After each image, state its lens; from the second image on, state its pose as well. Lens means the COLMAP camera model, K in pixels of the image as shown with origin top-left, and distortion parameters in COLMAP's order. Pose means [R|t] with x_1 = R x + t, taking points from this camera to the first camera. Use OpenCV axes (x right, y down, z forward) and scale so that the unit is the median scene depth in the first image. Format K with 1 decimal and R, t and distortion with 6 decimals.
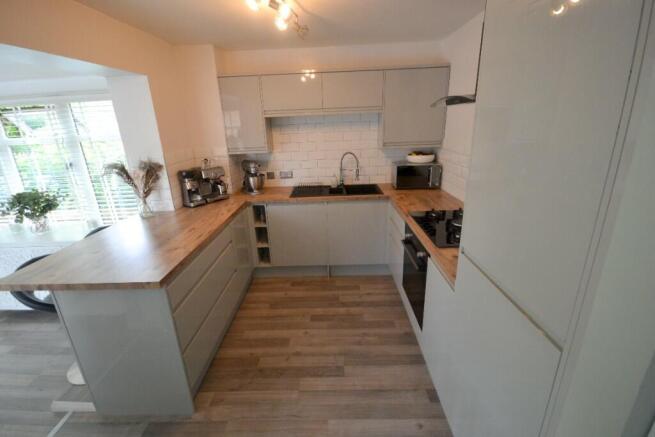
lens RADIAL K [[293.4, 0, 329.0], [0, 293.4, 218.3], [0, 0, 1]] dist [-0.003871, -0.001164]
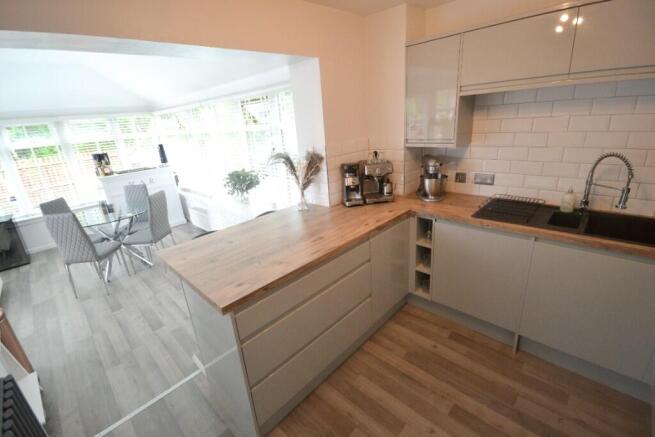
lens RADIAL K [[293.4, 0, 324.8], [0, 293.4, 216.4], [0, 0, 1]] dist [-0.003871, -0.001164]
pose [[0.720921, 0.208616, -0.660872, 0.067085], [-0.170349, 0.977702, 0.122801, -0.096886], [0.671754, 0.024049, 0.740384, 0.280875]]
